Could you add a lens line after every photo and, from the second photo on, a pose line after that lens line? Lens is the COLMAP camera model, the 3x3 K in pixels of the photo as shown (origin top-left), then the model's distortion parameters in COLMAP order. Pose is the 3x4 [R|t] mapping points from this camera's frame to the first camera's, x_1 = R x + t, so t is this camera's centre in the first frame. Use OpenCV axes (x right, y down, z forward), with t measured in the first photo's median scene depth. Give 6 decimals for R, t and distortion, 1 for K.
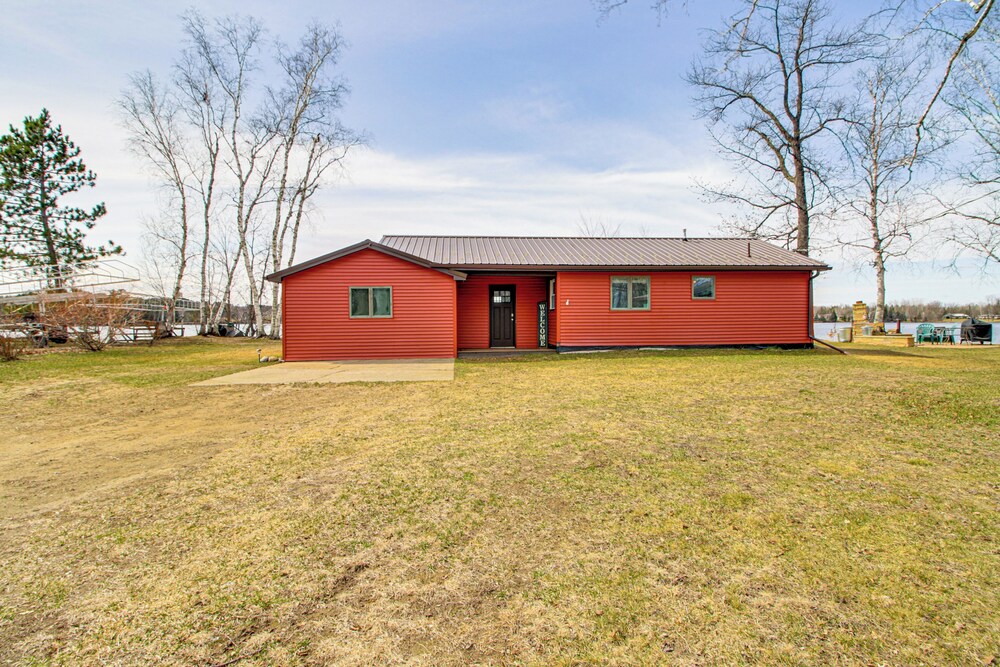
lens RADIAL K [[472.3, 0, 501.2], [0, 472.3, 330.9], [0, 0, 1]] dist [0.004146, -0.006522]
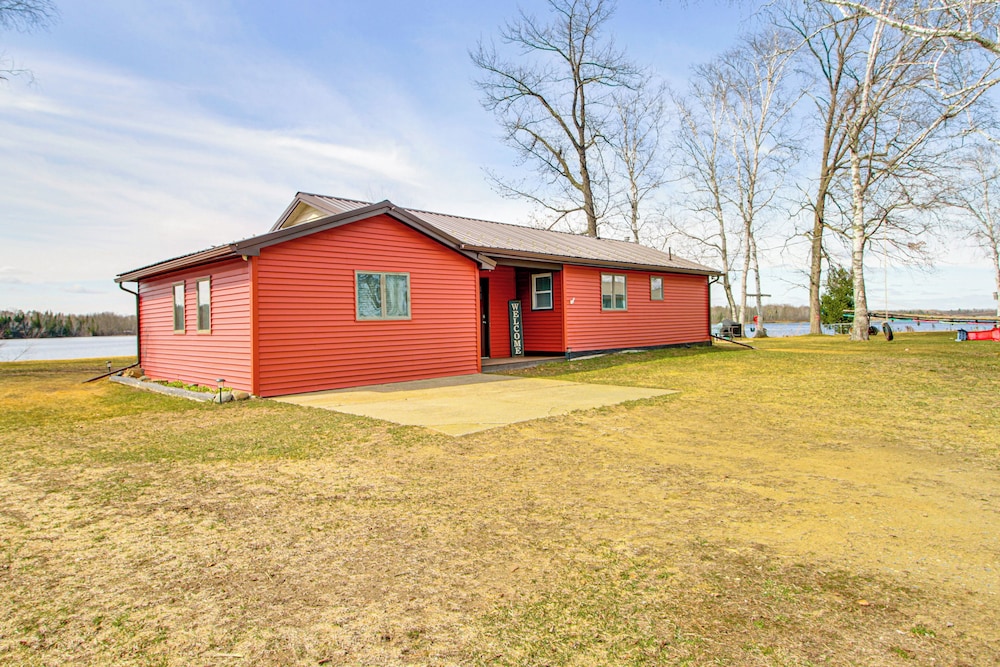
lens RADIAL K [[590.9, 0, 501.2], [0, 590.9, 331.6], [0, 0, 1]] dist [0.020491, -0.002072]
pose [[0.758794, -0.017465, 0.651097, -0.597349], [0.030253, 0.999507, -0.008446, 0.000552], [-0.650628, 0.026107, 0.758948, 0.236818]]
